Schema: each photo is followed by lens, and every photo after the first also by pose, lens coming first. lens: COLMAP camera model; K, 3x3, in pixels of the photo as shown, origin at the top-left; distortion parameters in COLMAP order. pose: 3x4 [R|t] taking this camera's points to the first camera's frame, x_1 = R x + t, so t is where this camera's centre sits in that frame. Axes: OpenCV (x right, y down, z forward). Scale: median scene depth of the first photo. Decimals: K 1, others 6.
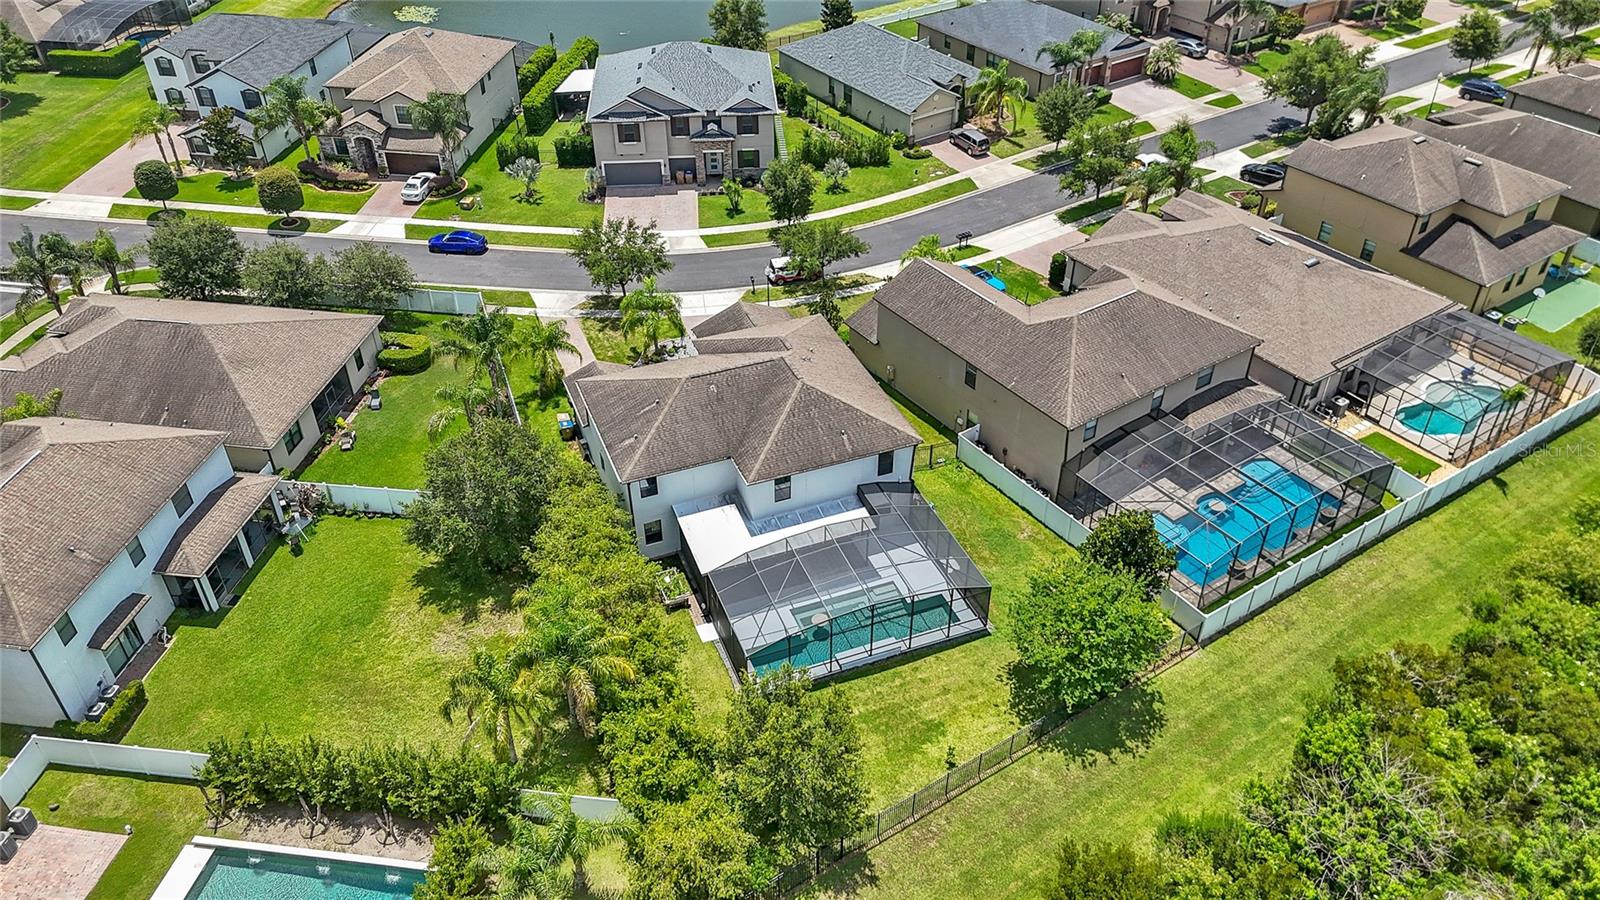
lens RADIAL K [[1177.7, 0, 800.0], [0, 1177.7, 450.0], [0, 0, 1]] dist [0.082093, -0.077491]
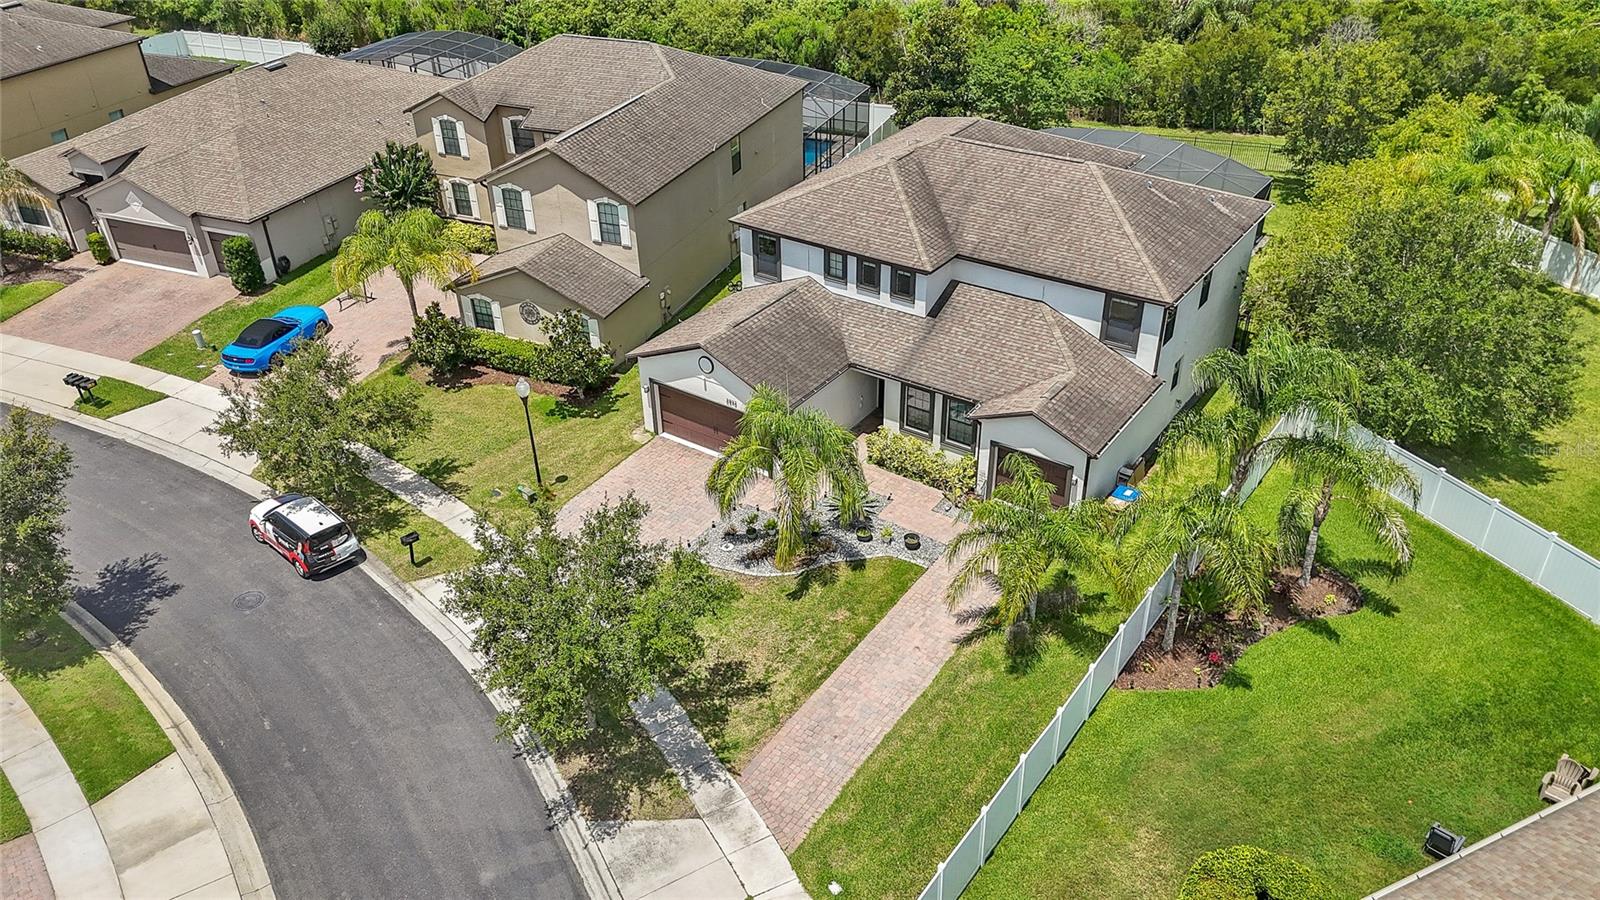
lens RADIAL K [[1170.9, 0, 802.3], [0, 1170.9, 457.6], [0, 0, 1]] dist [0.115801, -0.157793]
pose [[-0.551159, -0.440533, 0.708629, -0.473390], [0.515066, 0.488523, 0.704310, -0.455438], [-0.656453, 0.753177, -0.042350, 1.103233]]
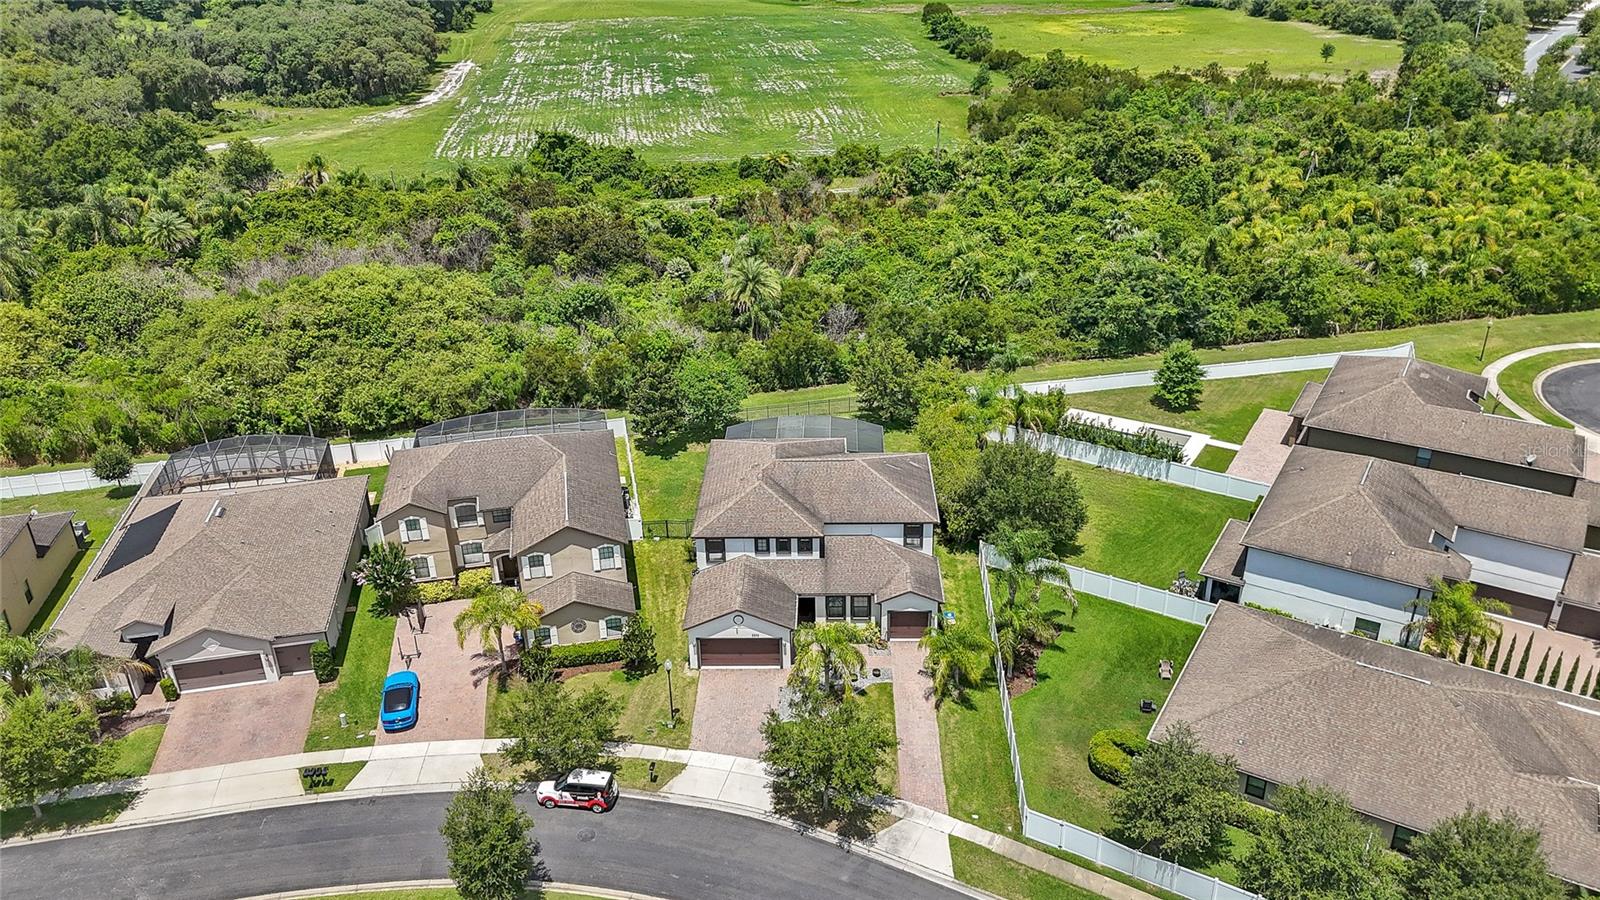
lens RADIAL K [[1179.7, 0, 800.0], [0, 1179.7, 442.1], [0, 0, 1]] dist [0.107815, -0.134899]
pose [[-0.920632, -0.148868, 0.360937, -0.431568], [0.252289, 0.478704, 0.840947, -1.002415], [-0.297972, 0.865263, -0.403153, 1.329011]]
